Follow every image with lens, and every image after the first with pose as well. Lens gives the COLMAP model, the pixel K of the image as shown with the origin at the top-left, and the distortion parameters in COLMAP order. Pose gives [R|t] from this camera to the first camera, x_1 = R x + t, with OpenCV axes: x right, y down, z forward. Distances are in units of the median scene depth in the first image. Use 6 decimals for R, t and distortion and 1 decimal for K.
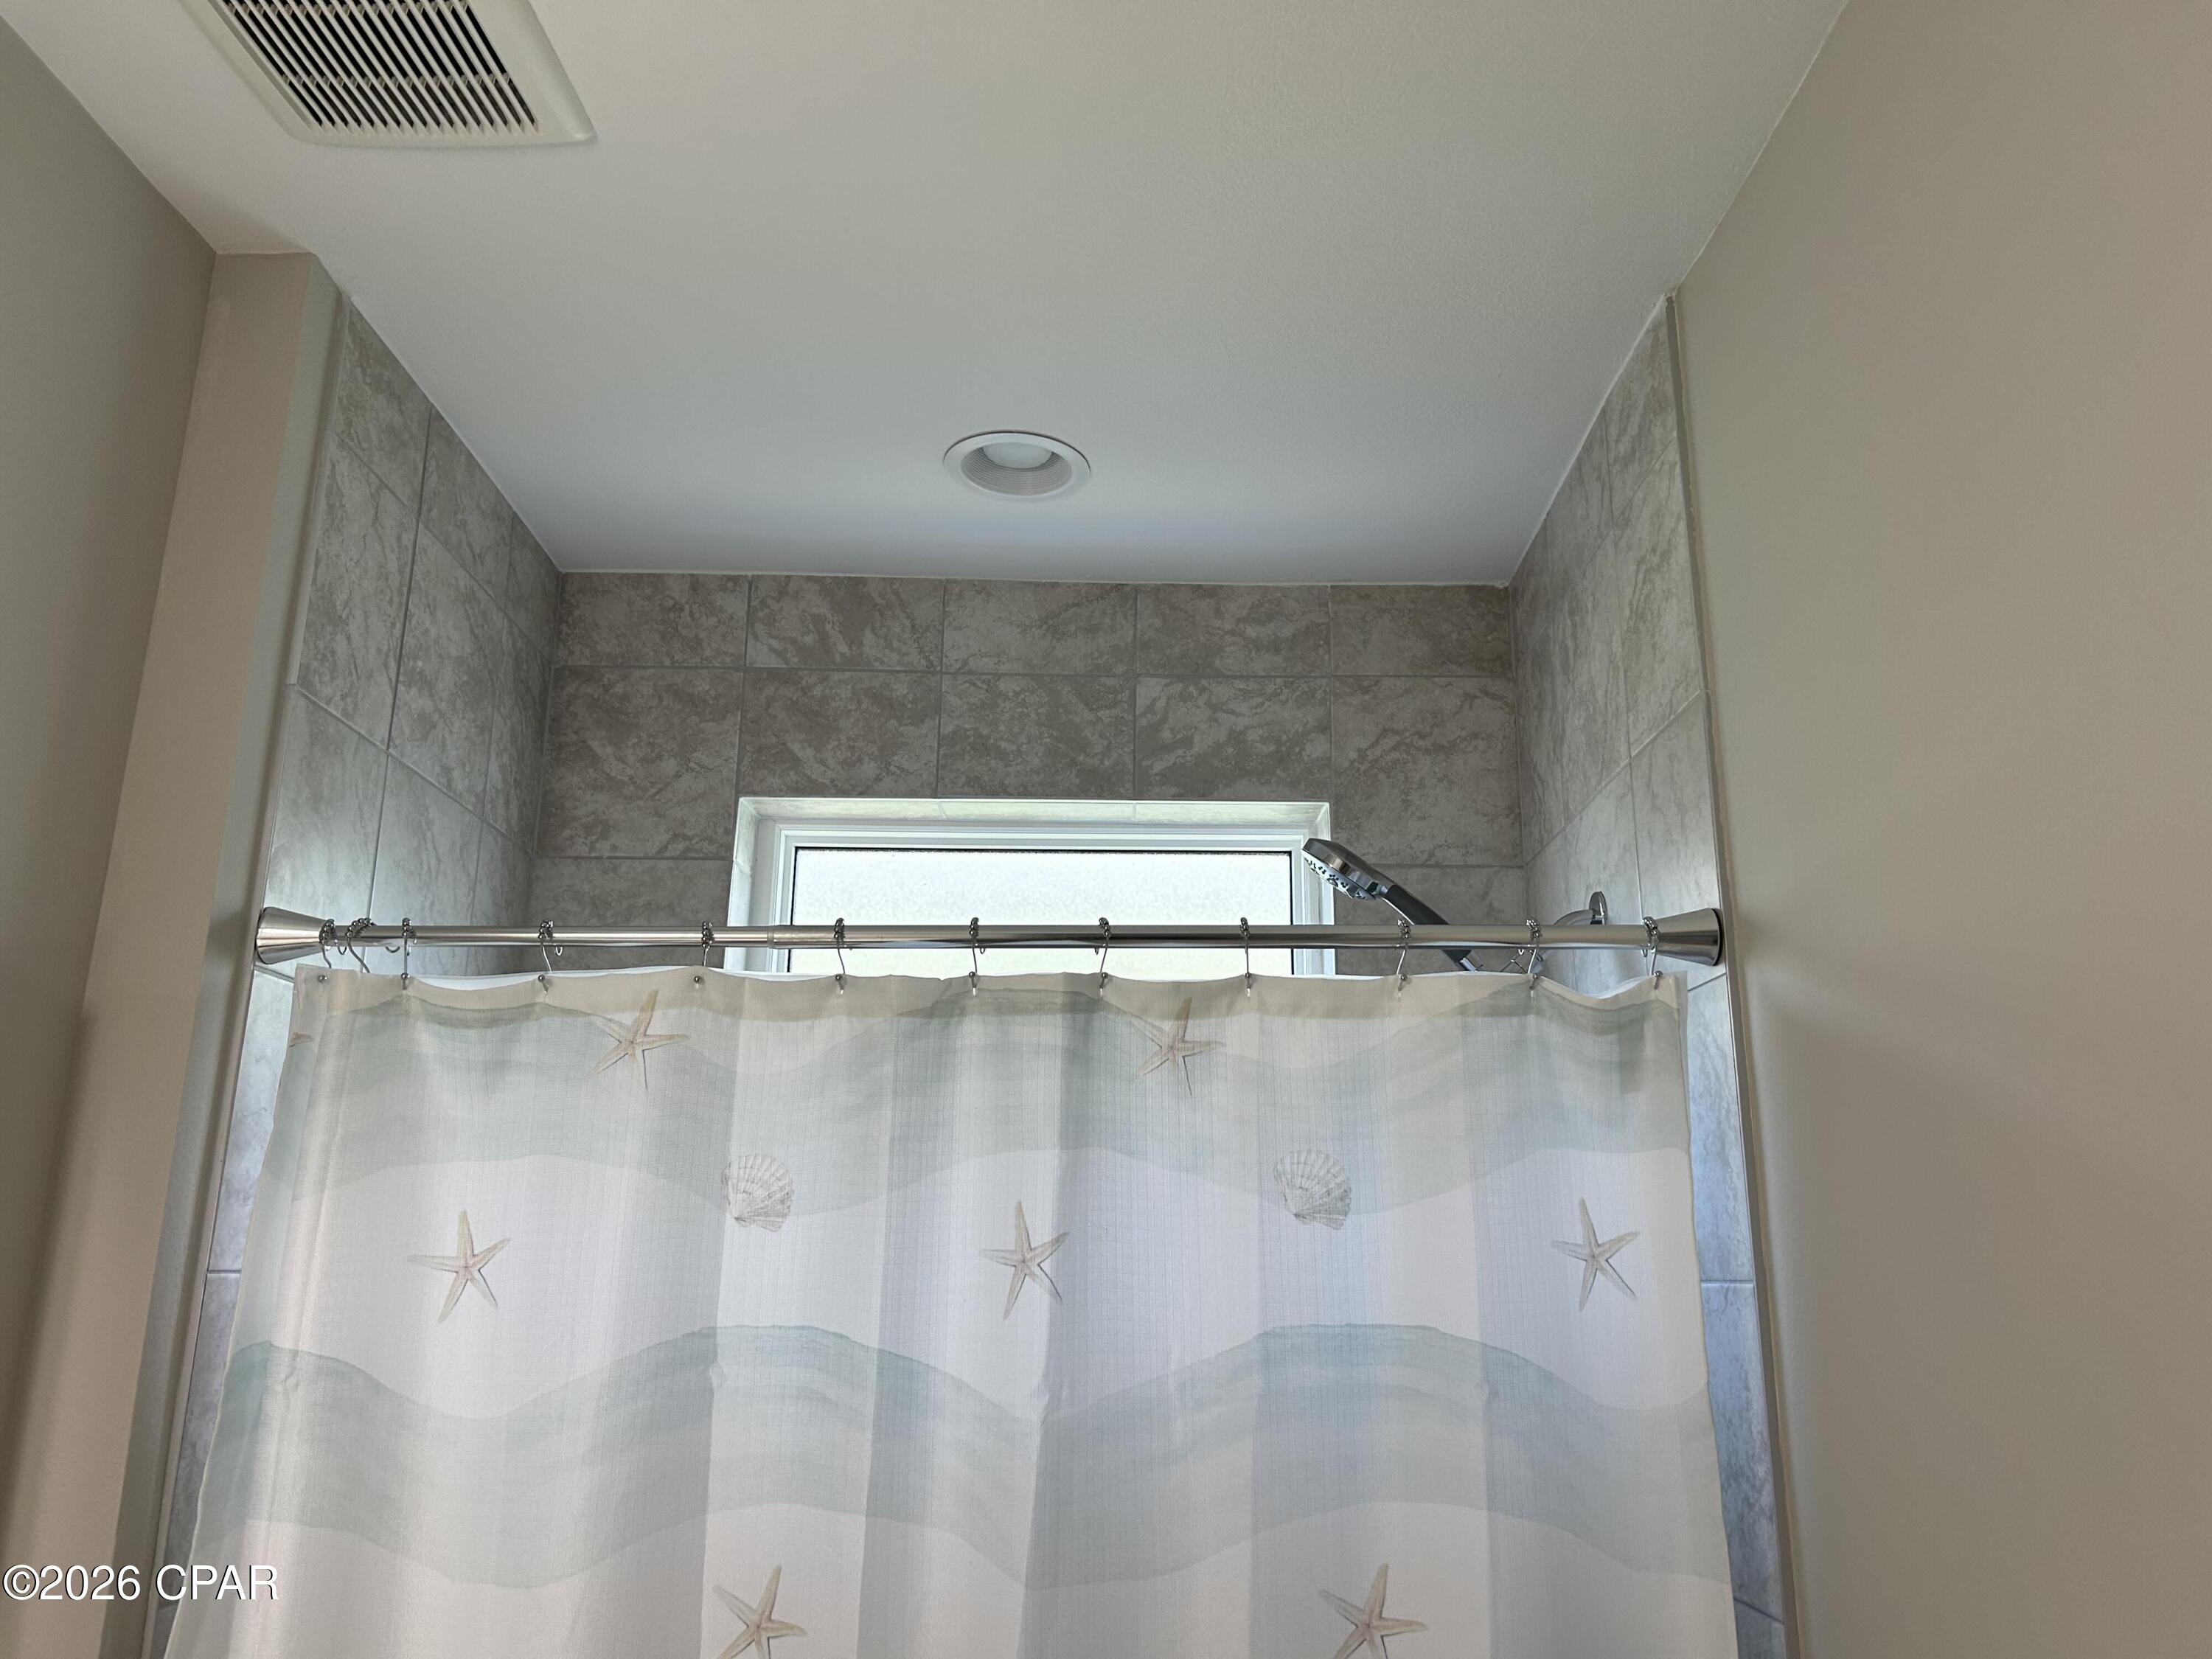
lens RADIAL K [[1666.1, 0, 1108.8], [0, 1666.1, 856.5], [0, 0, 1]] dist [0.096785, -0.135010]
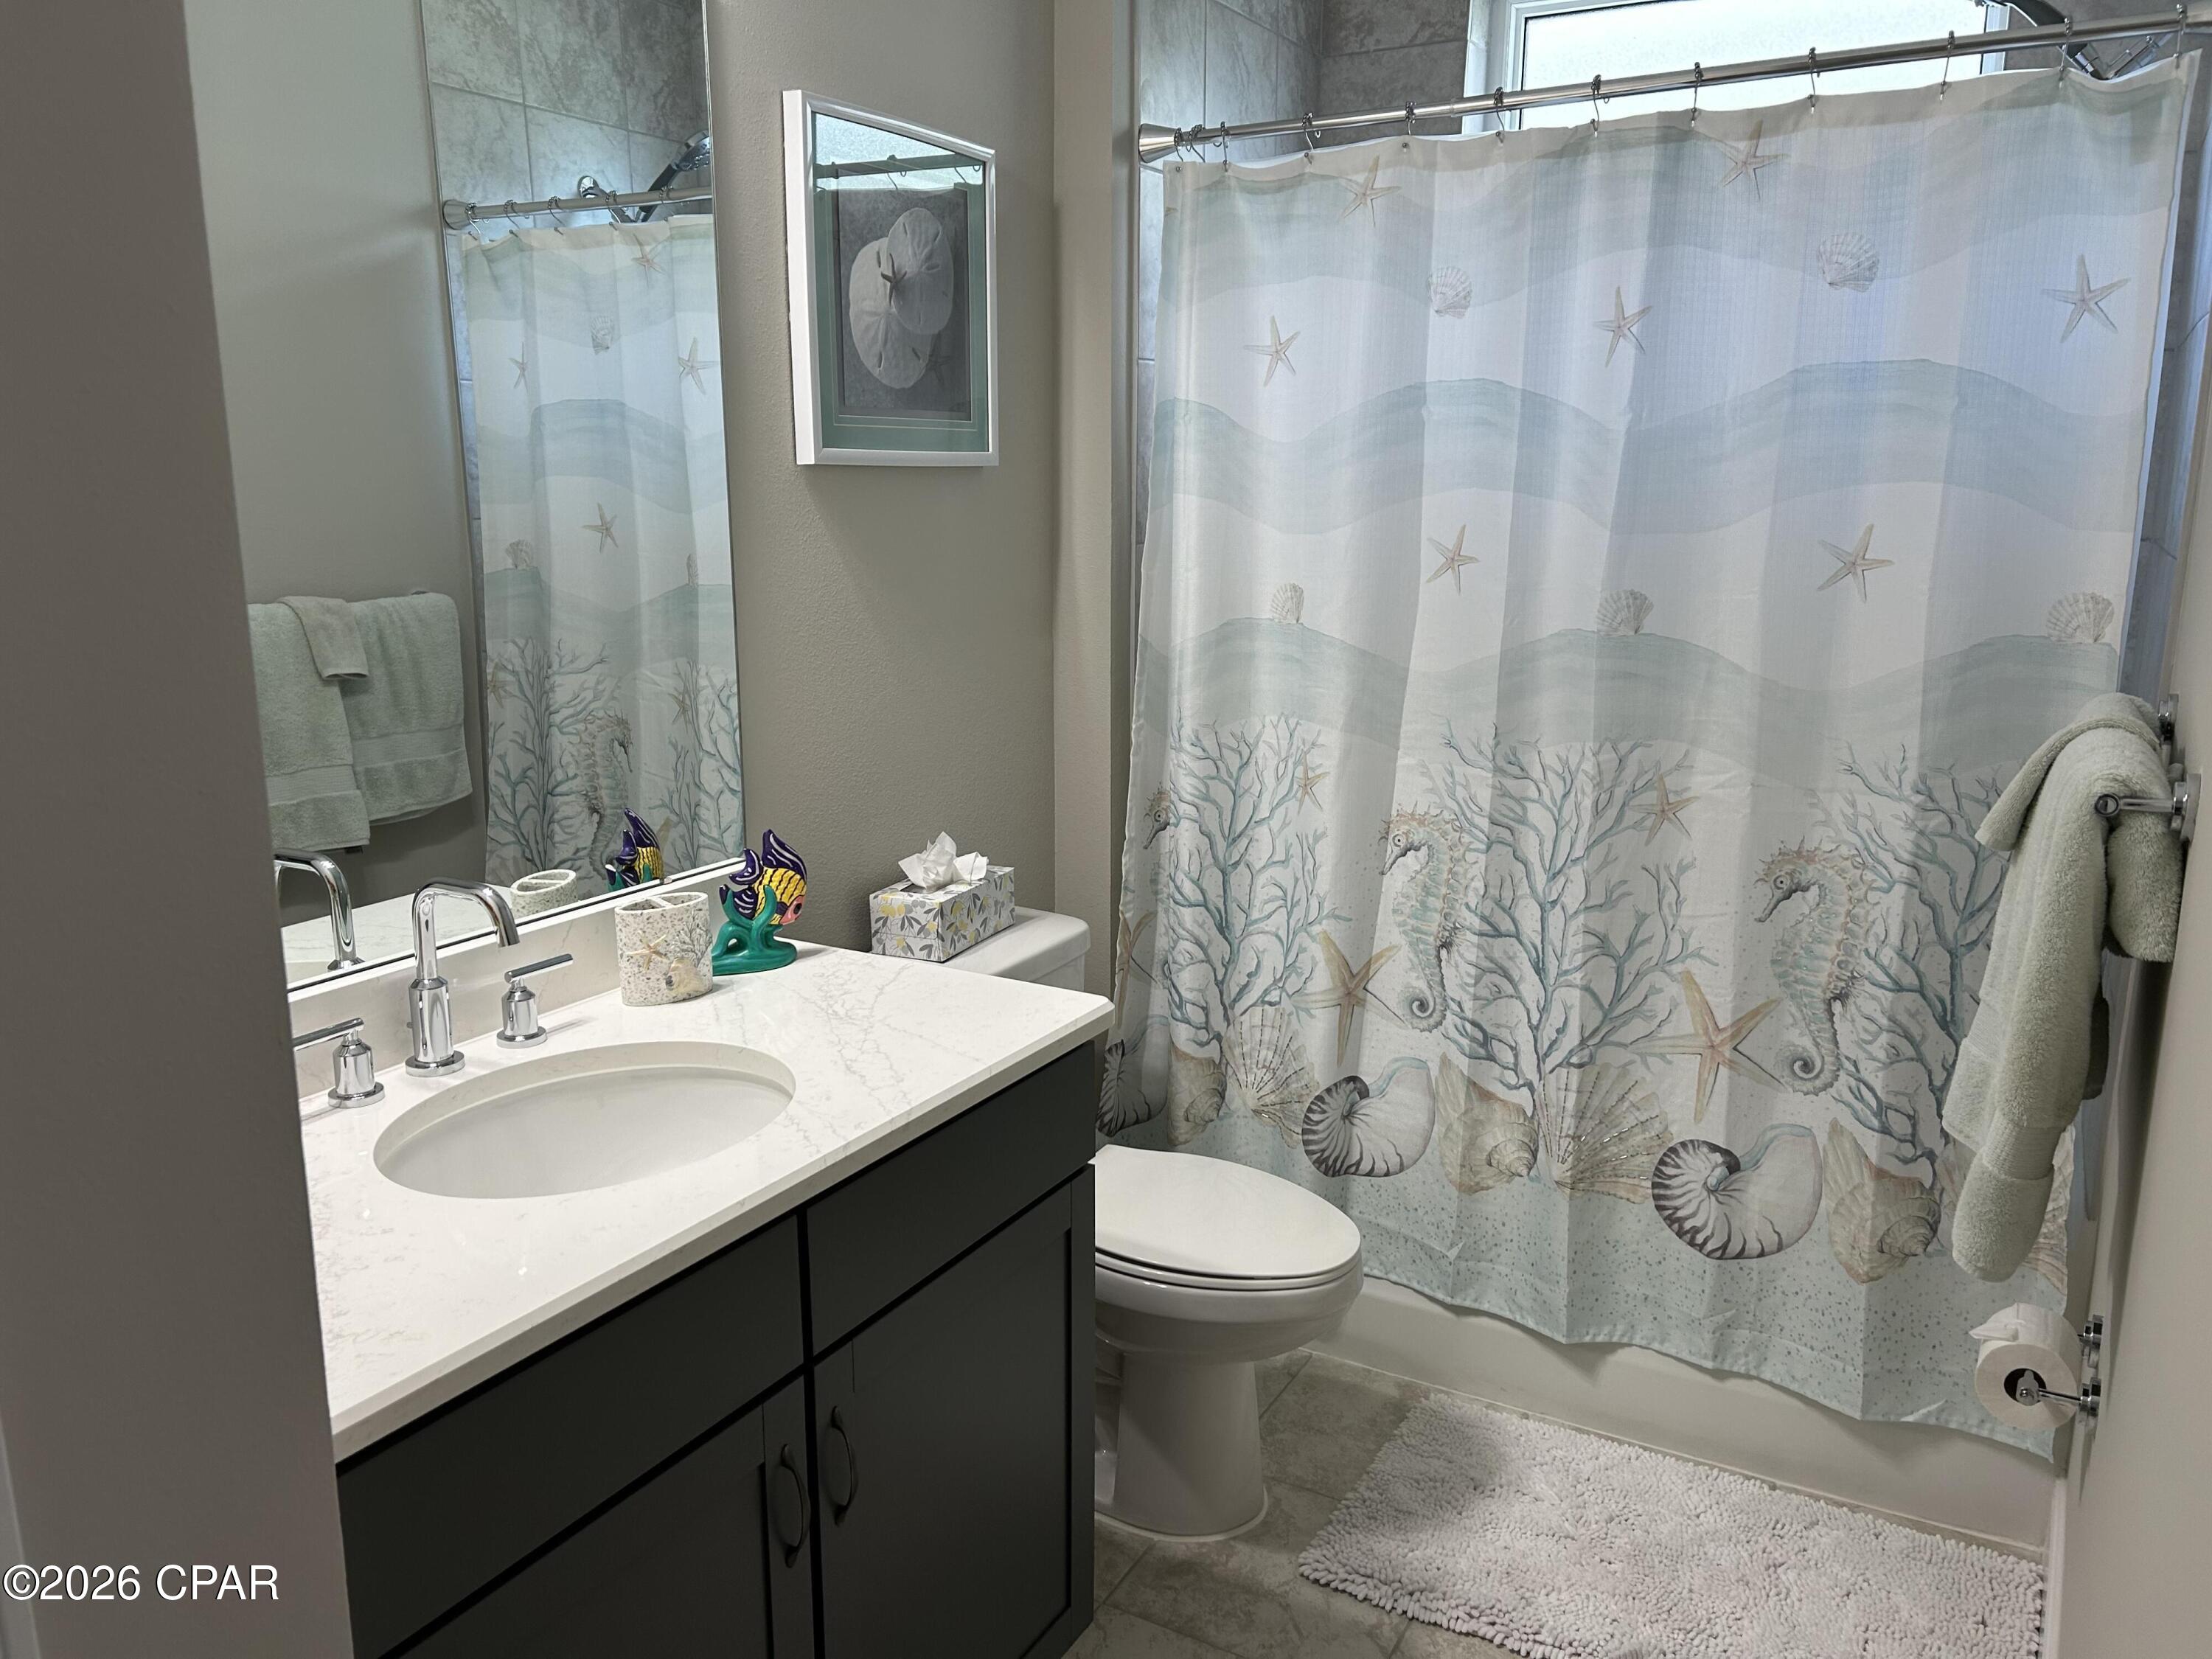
lens RADIAL K [[1671.6, 0, 1106.0], [0, 1671.6, 829.5], [0, 0, 1]] dist [0.013155, -0.009904]
pose [[0.872947, 0.090471, -0.479353, 0.282156], [0.131877, 0.902295, 0.410455, -0.022135], [0.469652, -0.421521, 0.775724, -0.505484]]
